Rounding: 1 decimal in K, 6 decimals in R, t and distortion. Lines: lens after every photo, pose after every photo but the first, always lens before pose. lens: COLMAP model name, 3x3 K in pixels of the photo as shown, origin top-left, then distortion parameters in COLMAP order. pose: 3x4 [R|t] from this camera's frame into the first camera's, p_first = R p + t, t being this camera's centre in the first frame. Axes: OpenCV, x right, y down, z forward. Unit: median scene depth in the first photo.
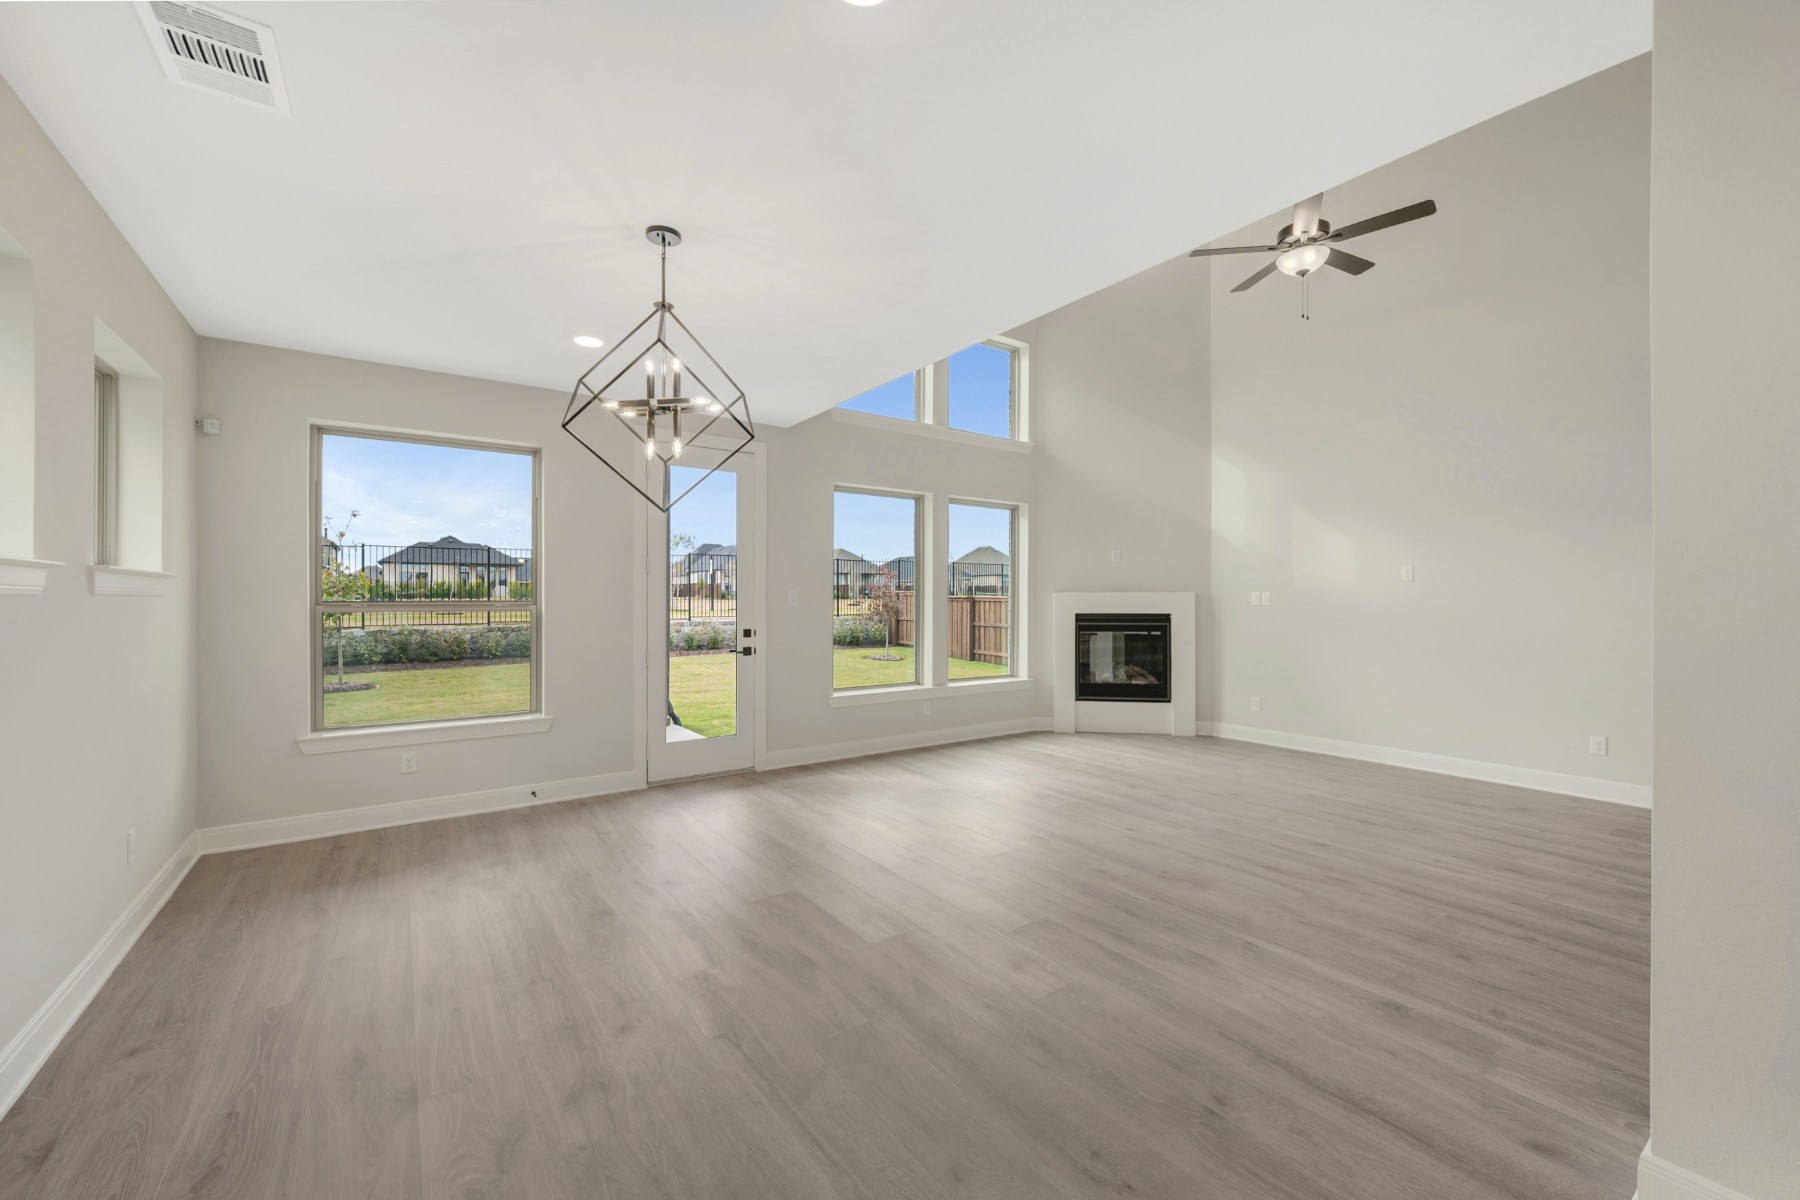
lens RADIAL K [[710.6, 0, 903.4], [0, 710.6, 601.5], [0, 0, 1]] dist [-0.000601, -0.000319]
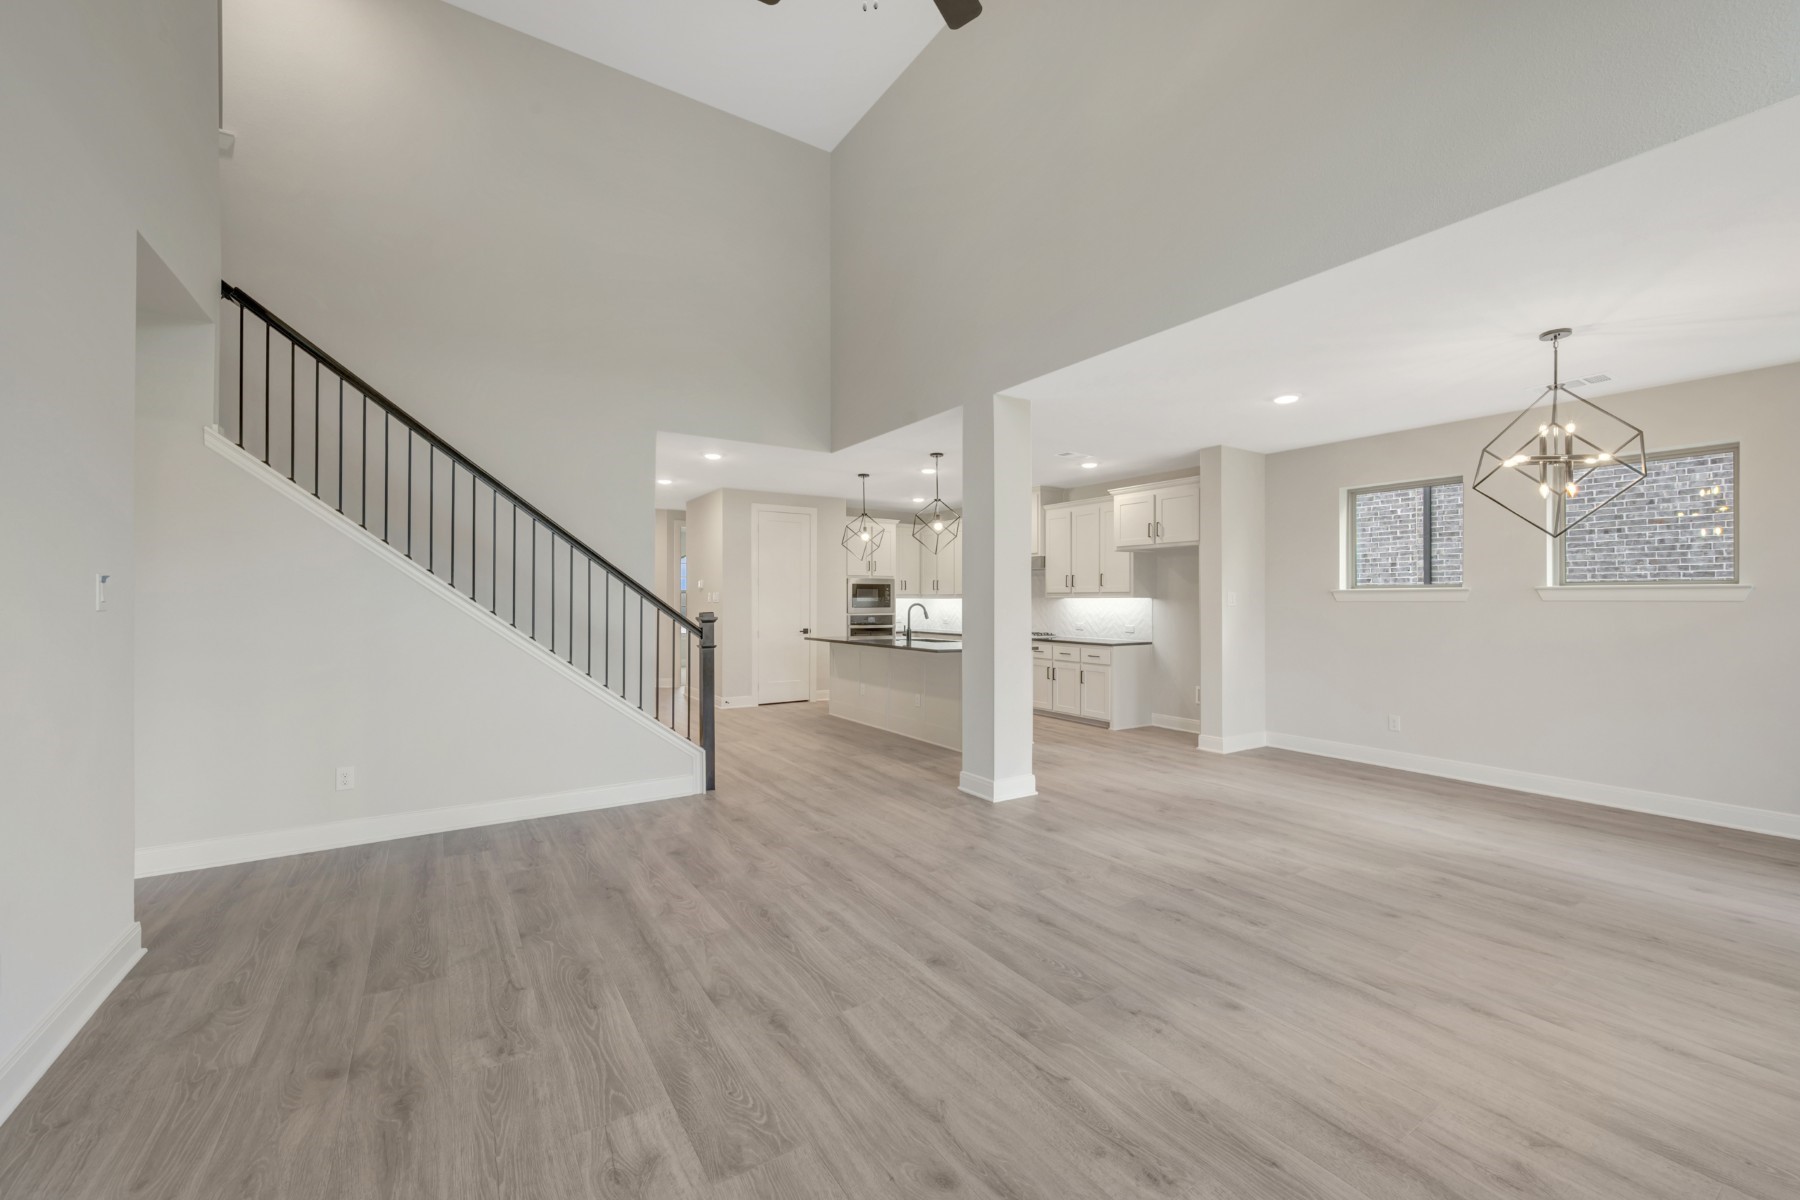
lens RADIAL K [[710.6, 0, 907.6], [0, 710.6, 592.9], [0, 0, 1]] dist [-0.000601, -0.000319]
pose [[-0.999139, -0.001938, 0.041448, 0.364609], [-0.002361, 0.999946, -0.010158, 0.000029], [-0.041426, -0.010247, -0.999089, 1.038998]]
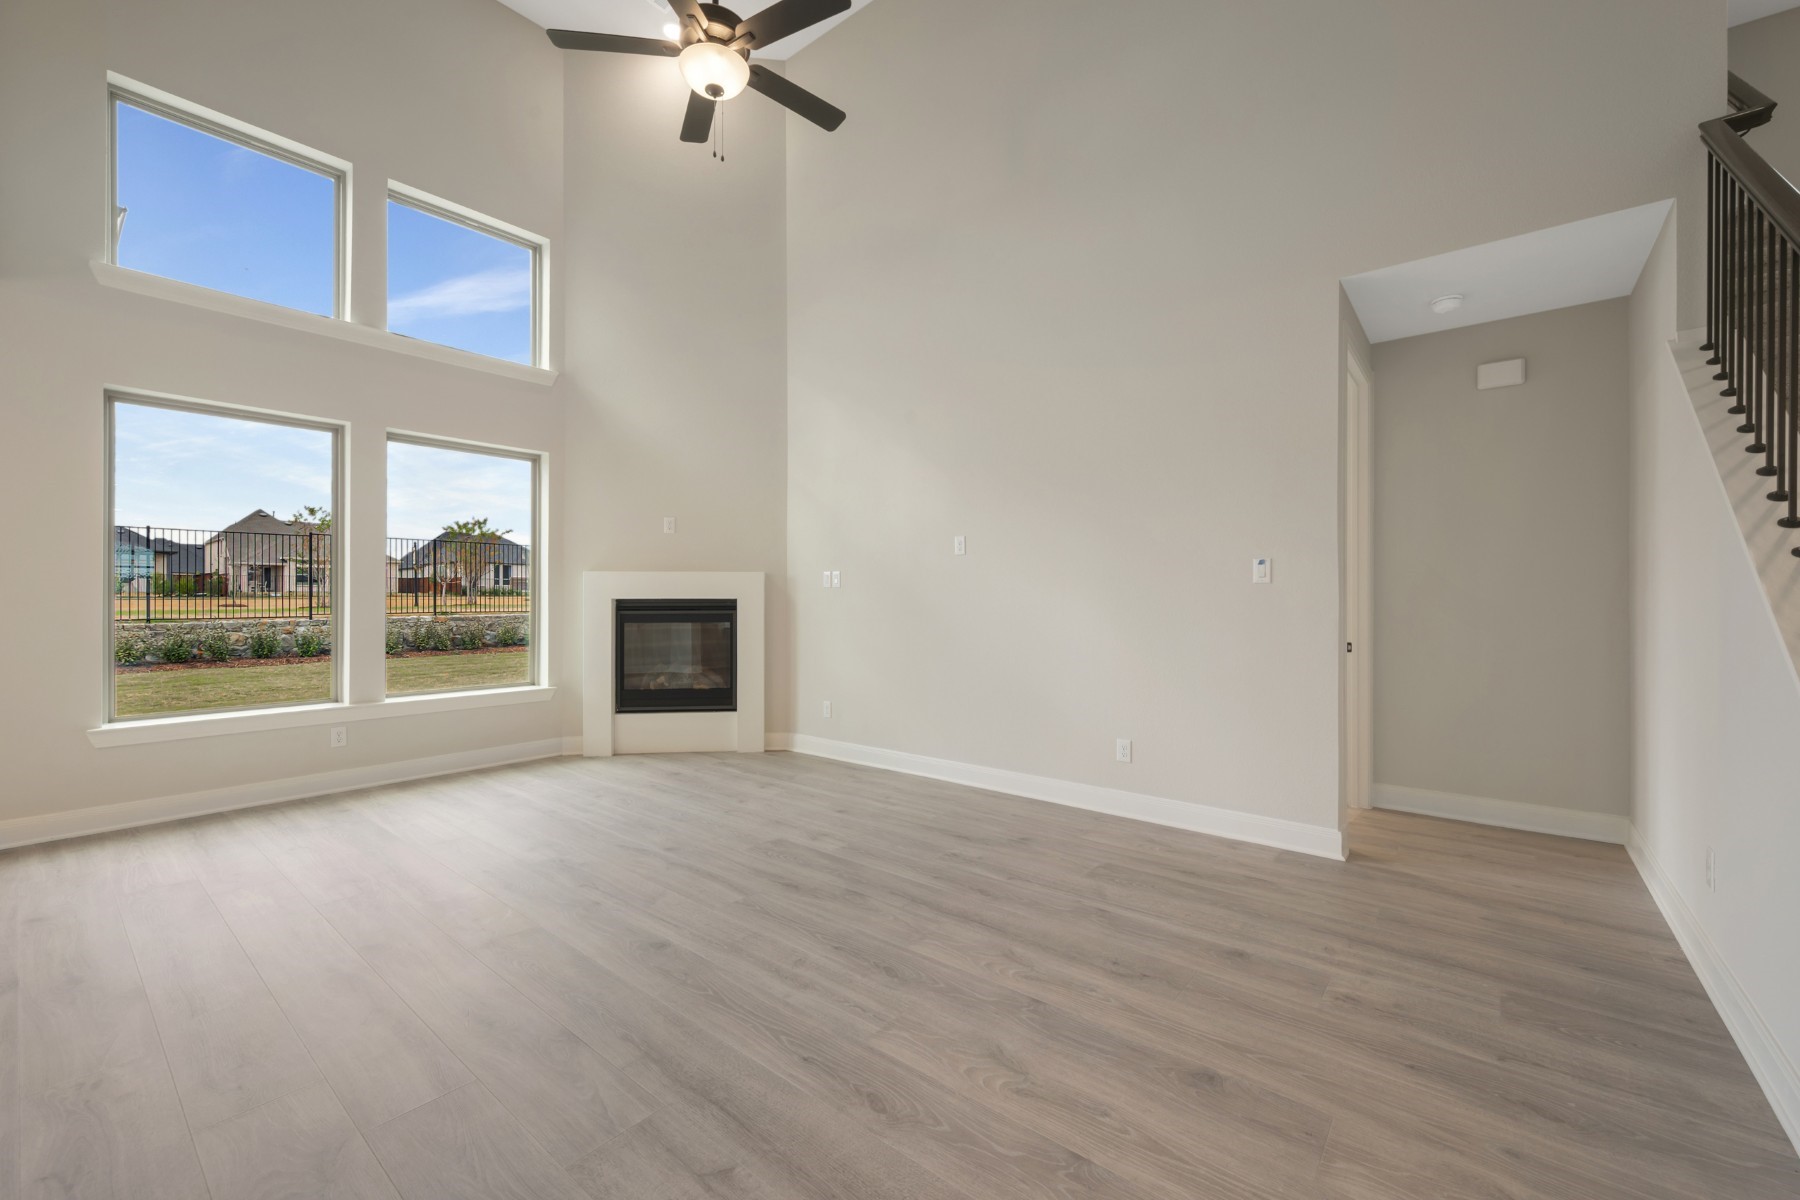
lens RADIAL K [[710.6, 0, 912.5], [0, 710.6, 599.9], [0, 0, 1]] dist [-0.000601, -0.000319]
pose [[0.961981, -0.000767, 0.273114, 0.391999], [0.000515, 0.999999, 0.000993, 0.019204], [-0.273115, -0.000815, 0.961981, 0.201616]]
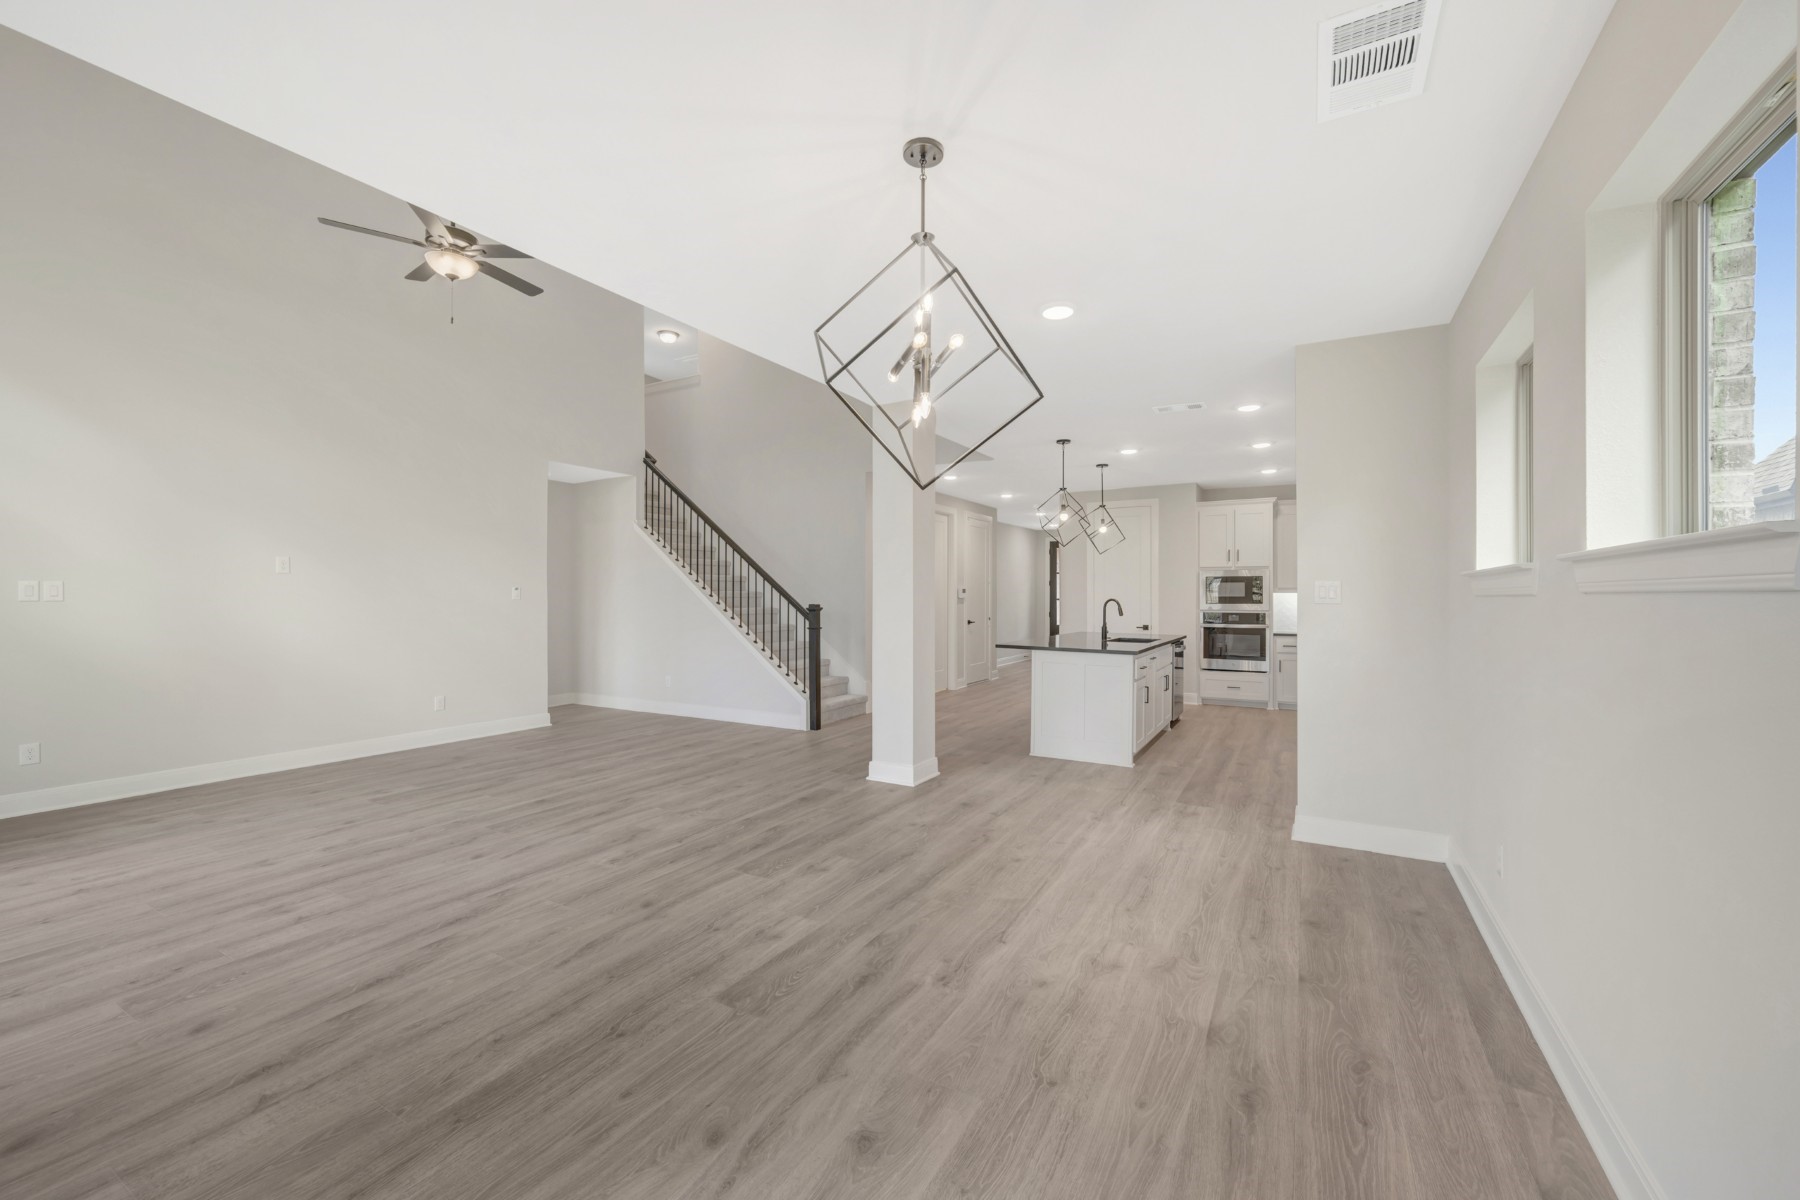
lens RADIAL K [[710.6, 0, 919.4], [0, 710.6, 596.0], [0, 0, 1]] dist [-0.000601, -0.000319]
pose [[-0.433281, -0.001623, 0.901258, -0.463510], [0.000030, 0.999998, 0.001815, -0.000758], [-0.901259, 0.000813, -0.433280, 0.586002]]
